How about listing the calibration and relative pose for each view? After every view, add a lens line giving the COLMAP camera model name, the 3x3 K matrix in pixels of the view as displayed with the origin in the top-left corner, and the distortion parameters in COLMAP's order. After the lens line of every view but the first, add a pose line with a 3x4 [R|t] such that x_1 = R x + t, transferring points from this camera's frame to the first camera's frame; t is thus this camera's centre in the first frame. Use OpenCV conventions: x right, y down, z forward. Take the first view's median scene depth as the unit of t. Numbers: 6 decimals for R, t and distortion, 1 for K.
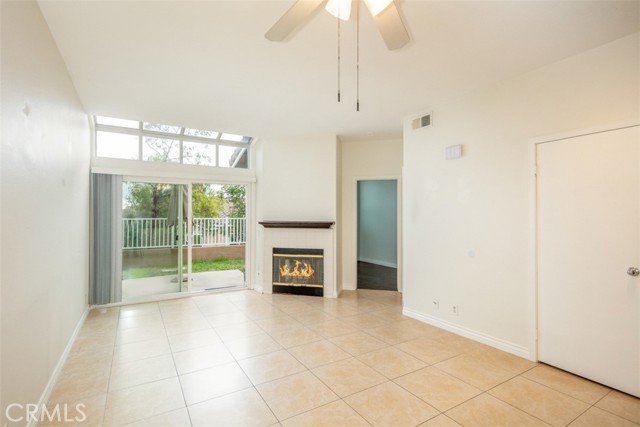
lens RADIAL K [[300.5, 0, 329.3], [0, 300.5, 211.6], [0, 0, 1]] dist [0.000766, 0.000025]
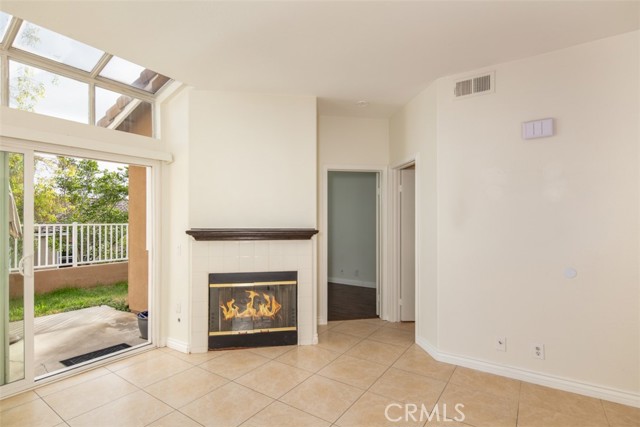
lens RADIAL K [[309.8, 0, 318.7], [0, 309.8, 215.5], [0, 0, 1]] dist [0.003270, -0.000267]
pose [[0.917927, 0.003821, 0.396730, -0.235686], [-0.003995, 0.999992, -0.000387, 0.005754], [-0.396728, -0.001230, 0.917935, 0.360385]]
